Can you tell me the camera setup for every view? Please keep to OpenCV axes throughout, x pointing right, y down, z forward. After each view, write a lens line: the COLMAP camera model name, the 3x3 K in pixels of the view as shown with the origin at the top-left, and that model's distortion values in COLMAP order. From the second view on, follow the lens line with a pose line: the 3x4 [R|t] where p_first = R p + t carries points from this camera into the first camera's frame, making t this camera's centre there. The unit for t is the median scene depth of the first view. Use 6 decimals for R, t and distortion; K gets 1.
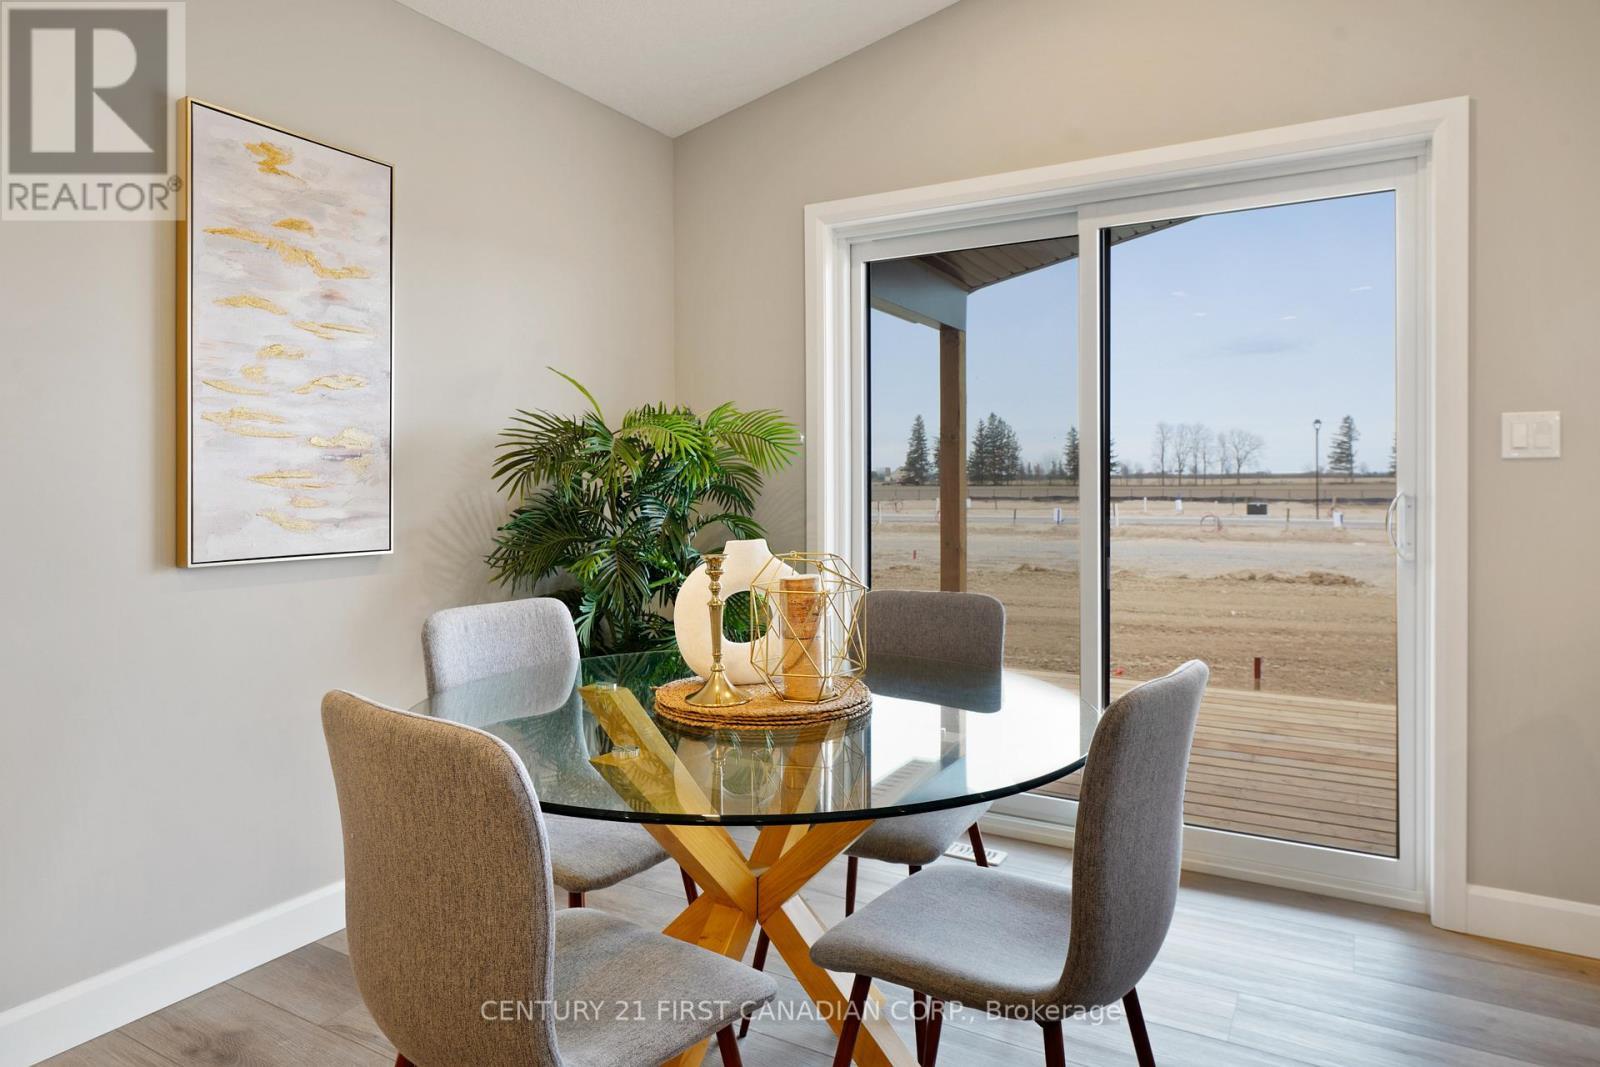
lens RADIAL K [[958.0, 0, 776.3], [0, 958.0, 493.9], [0, 0, 1]] dist [-0.007795, 0.004008]
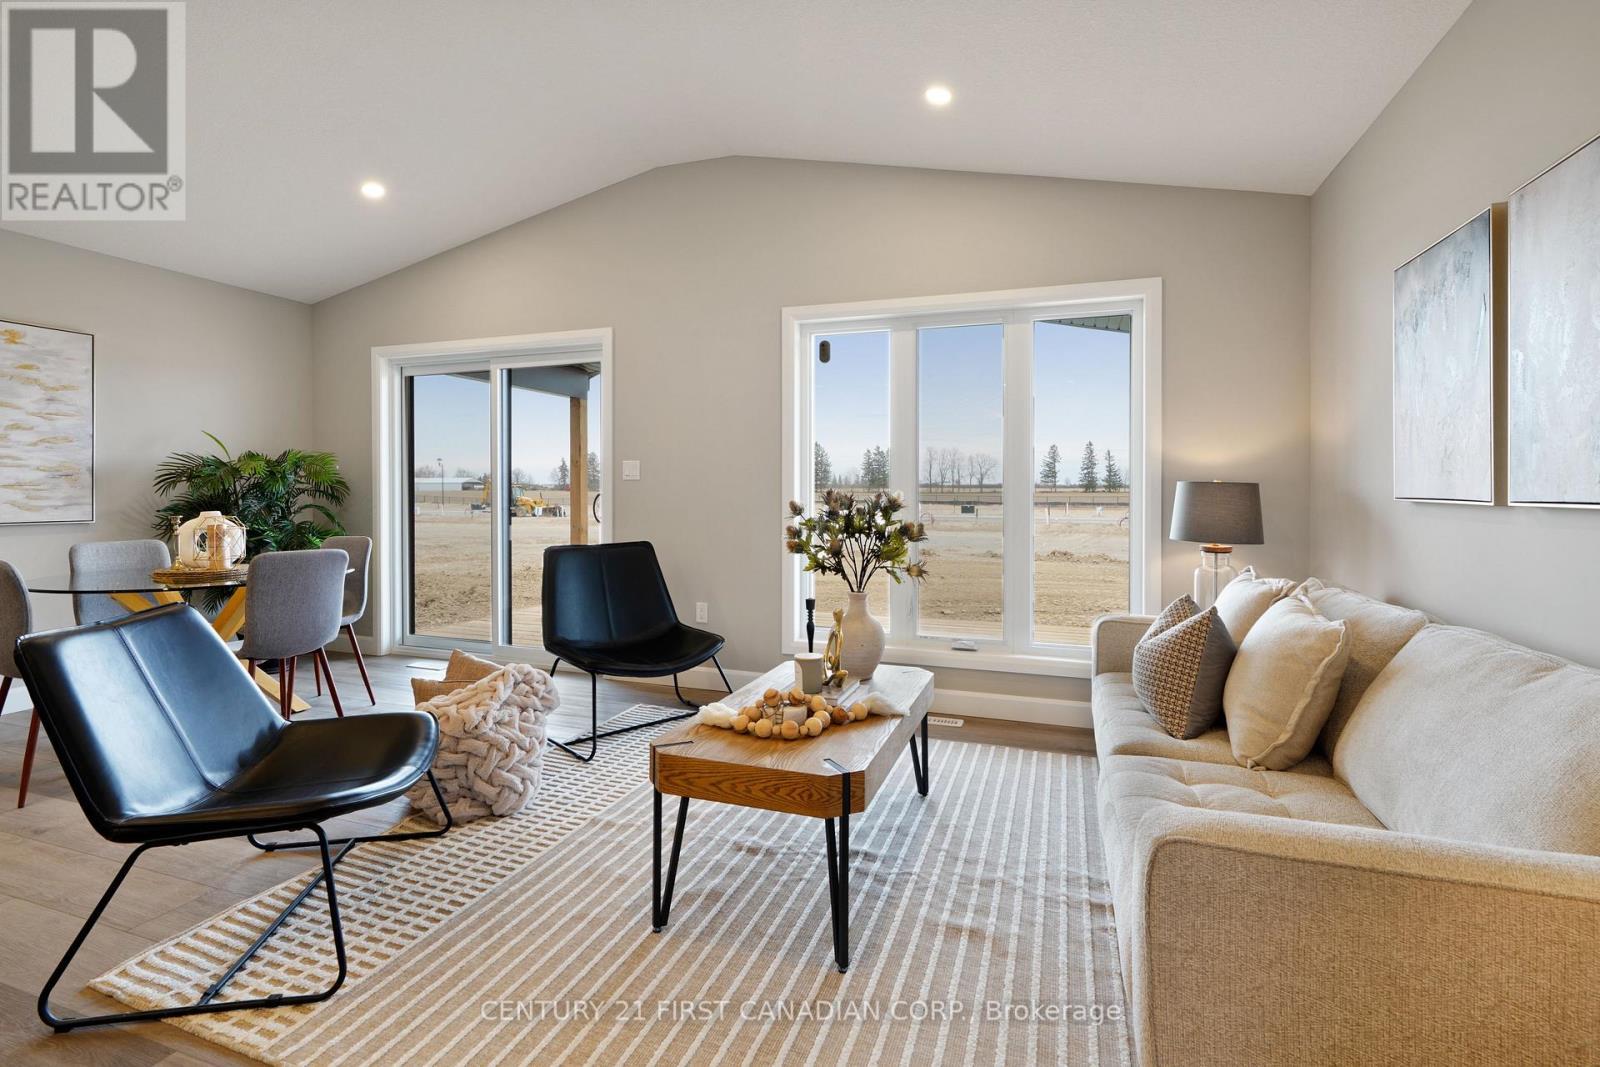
lens RADIAL K [[758.7, 0, 826.8], [0, 758.7, 504.8], [0, 0, 1]] dist [-0.007384, 0.000972]
pose [[0.981572, -0.000221, 0.191091, 0.887035], [-0.001224, 0.999972, 0.007447, 0.010694], [-0.191087, -0.007544, 0.981544, -0.951395]]
